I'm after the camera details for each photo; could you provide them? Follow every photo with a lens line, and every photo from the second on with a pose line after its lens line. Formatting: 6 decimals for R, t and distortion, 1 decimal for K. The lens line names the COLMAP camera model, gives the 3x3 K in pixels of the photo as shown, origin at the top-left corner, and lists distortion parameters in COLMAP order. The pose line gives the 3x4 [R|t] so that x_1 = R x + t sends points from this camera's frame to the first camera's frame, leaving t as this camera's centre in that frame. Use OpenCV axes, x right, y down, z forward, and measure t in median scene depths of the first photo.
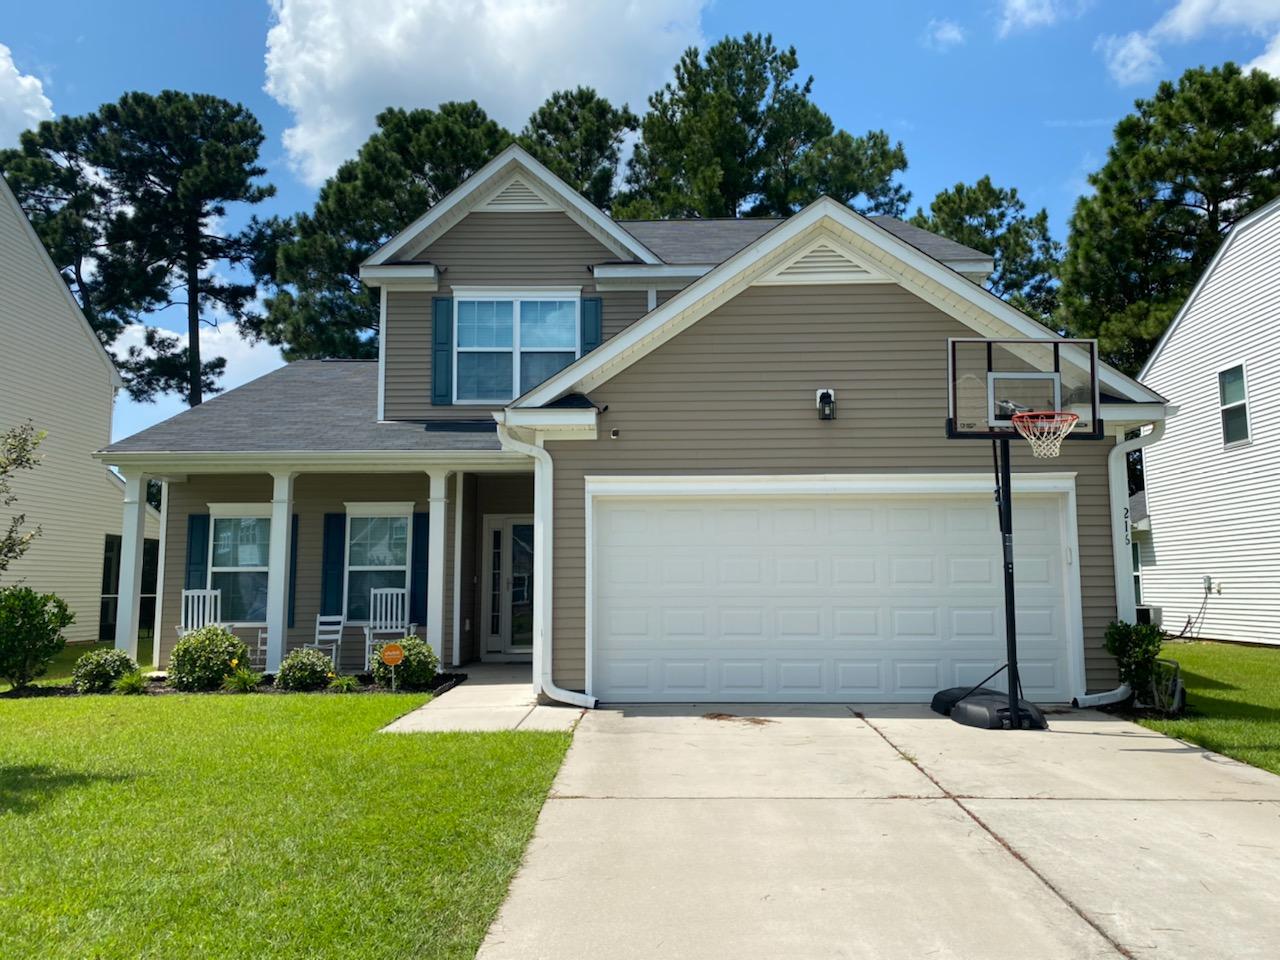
lens RADIAL K [[990.5, 0, 640.0], [0, 990.5, 480.0], [0, 0, 1]] dist [-0.008084, -0.003797]
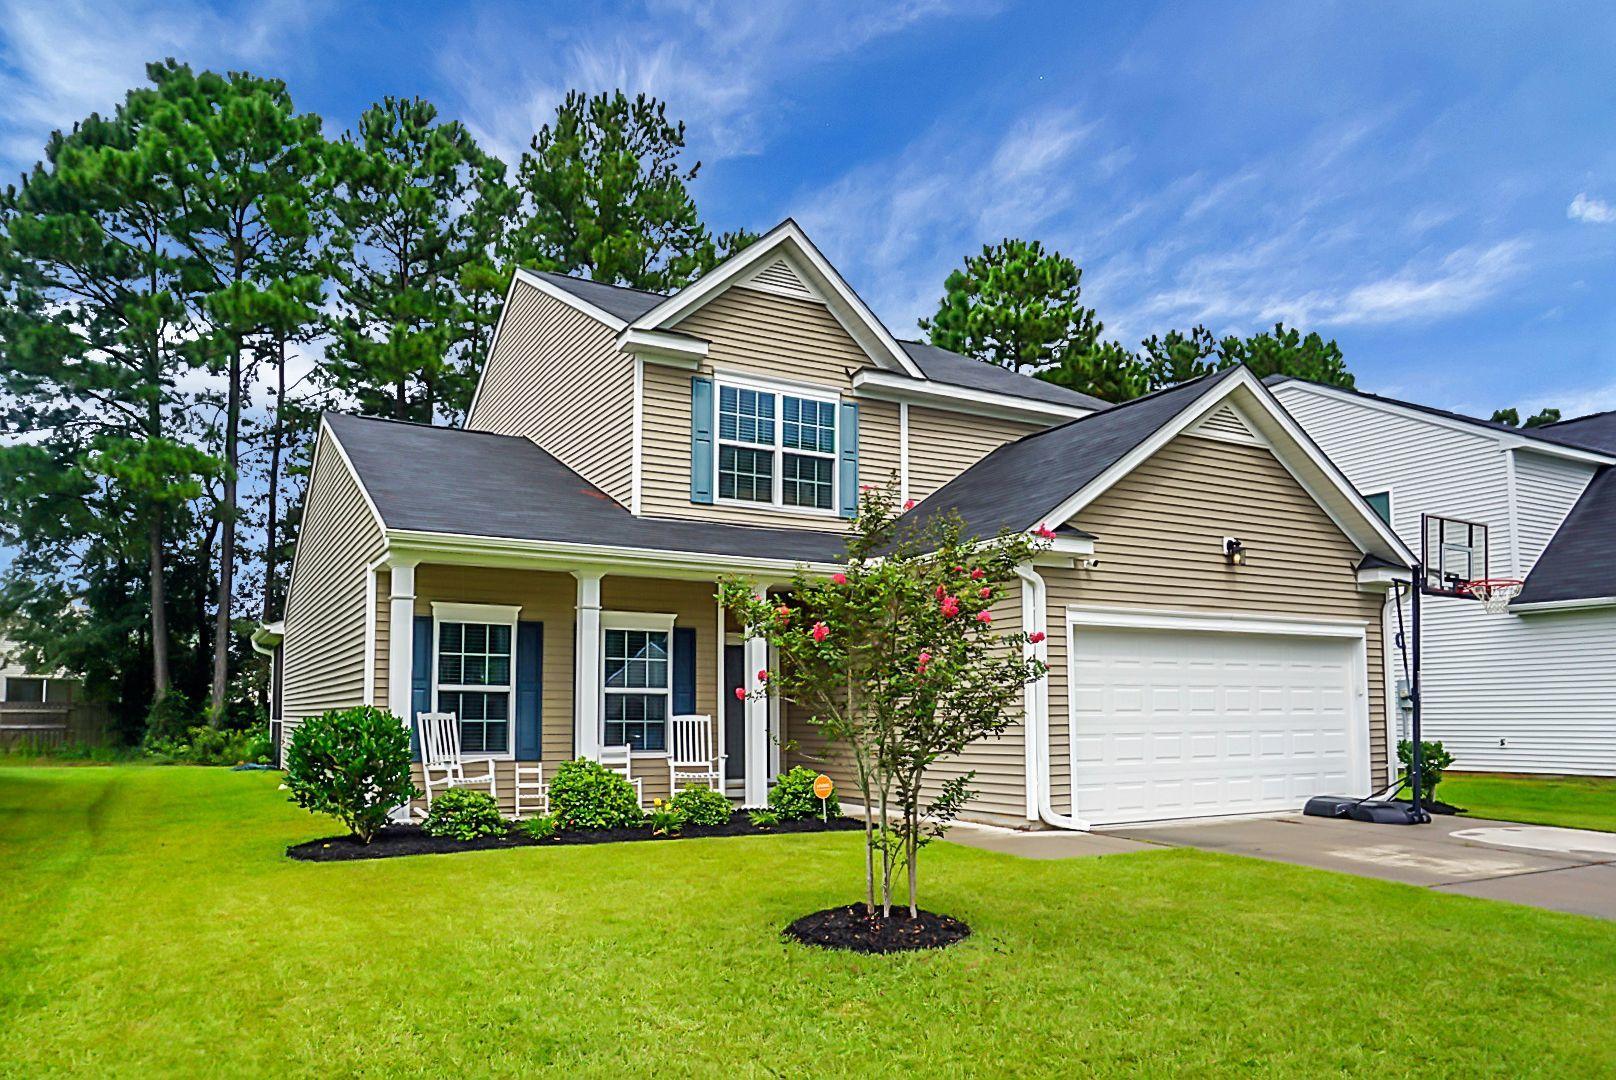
lens RADIAL K [[1119.5, 0, 806.7], [0, 1119.5, 582.8], [0, 0, 1]] dist [0.000057, 0.002551]
pose [[0.863074, 0.062931, 0.501141, -0.620723], [-0.058241, 0.997989, -0.025019, 0.013836], [-0.501708, -0.007594, 0.865004, 0.103008]]
